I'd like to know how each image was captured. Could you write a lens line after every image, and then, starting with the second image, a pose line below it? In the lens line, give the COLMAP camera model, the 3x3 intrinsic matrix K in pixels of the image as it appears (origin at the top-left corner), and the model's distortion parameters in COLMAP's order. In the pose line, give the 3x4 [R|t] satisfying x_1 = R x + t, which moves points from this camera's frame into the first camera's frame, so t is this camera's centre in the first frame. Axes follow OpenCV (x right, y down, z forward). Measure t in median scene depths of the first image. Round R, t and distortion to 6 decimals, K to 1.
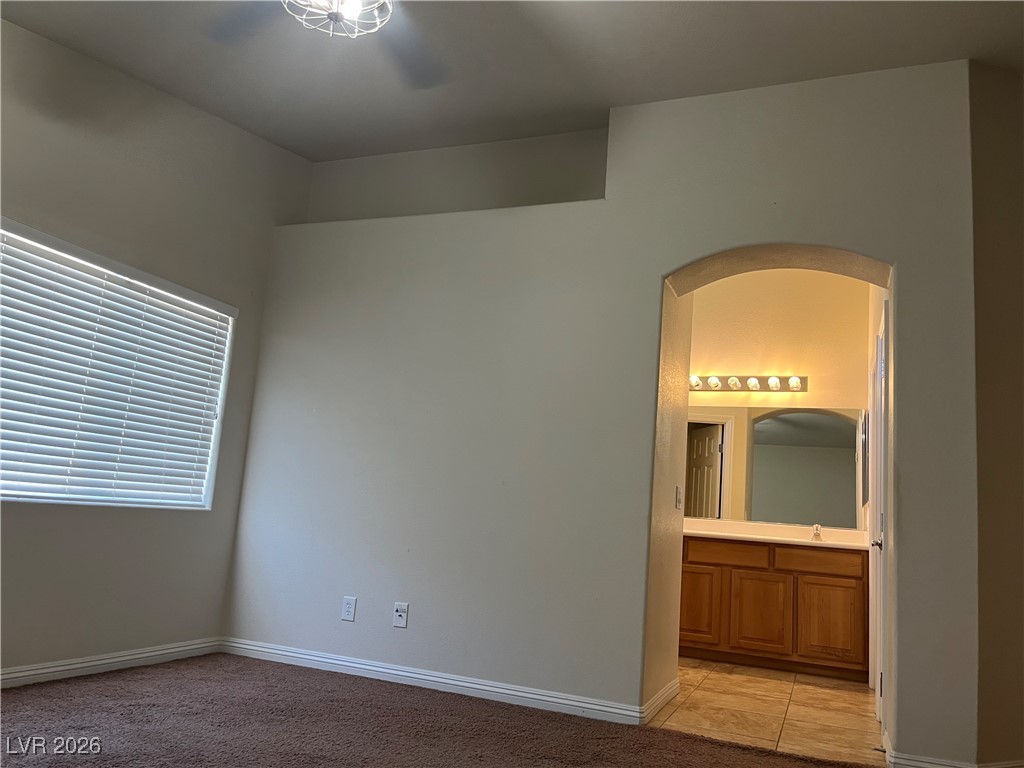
lens RADIAL K [[779.3, 0, 520.7], [0, 779.3, 391.6], [0, 0, 1]] dist [0.055182, -0.063853]
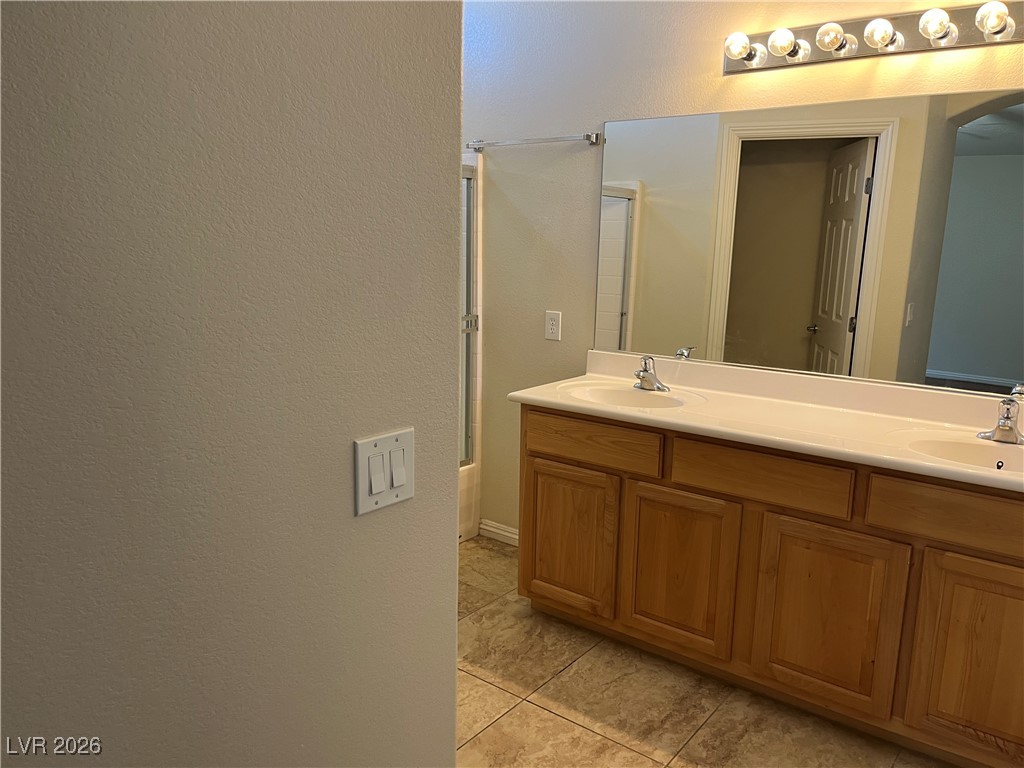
lens RADIAL K [[779.3, 0, 520.7], [0, 779.3, 391.6], [0, 0, 1]] dist [0.055182, -0.063853]
pose [[0.955487, 0.002475, -0.295022, 0.265509], [0.098303, 0.940154, 0.326263, 0.011369], [0.278173, -0.340742, 0.898062, 0.593081]]
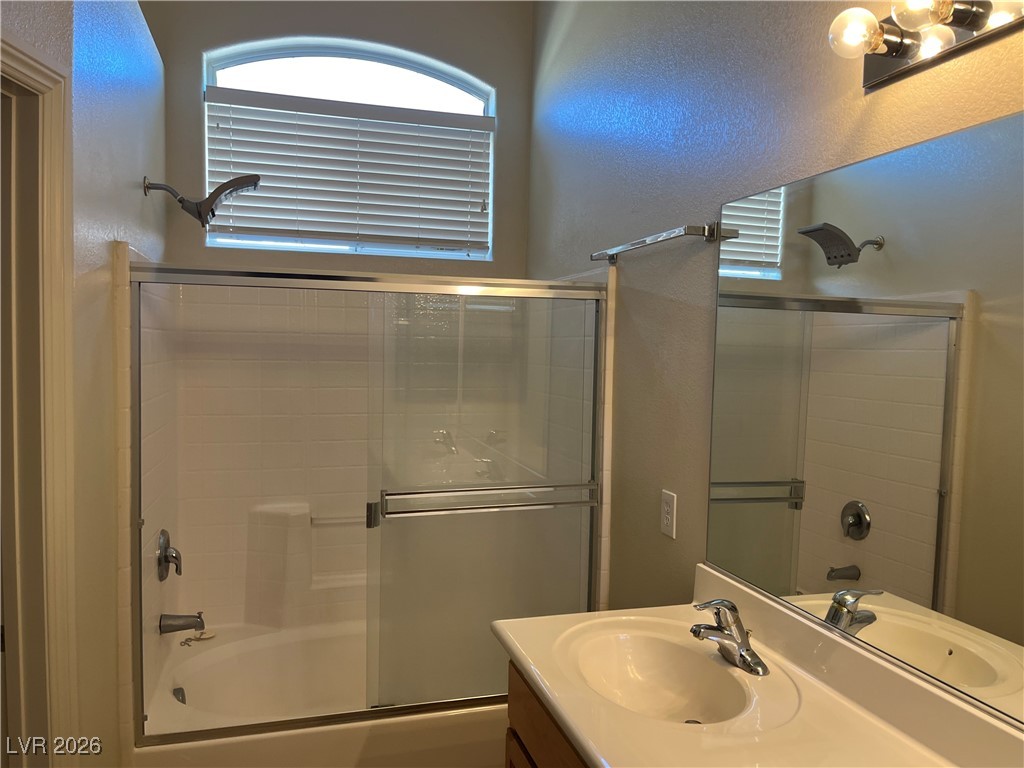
lens RADIAL K [[778.2, 0, 506.5], [0, 778.2, 391.8], [0, 0, 1]] dist [0.065515, -0.084988]
pose [[0.607115, -0.019373, -0.794378, 0.363187], [0.157444, 0.982815, 0.096361, 0.047170], [0.778860, -0.183573, 0.599732, 0.839921]]
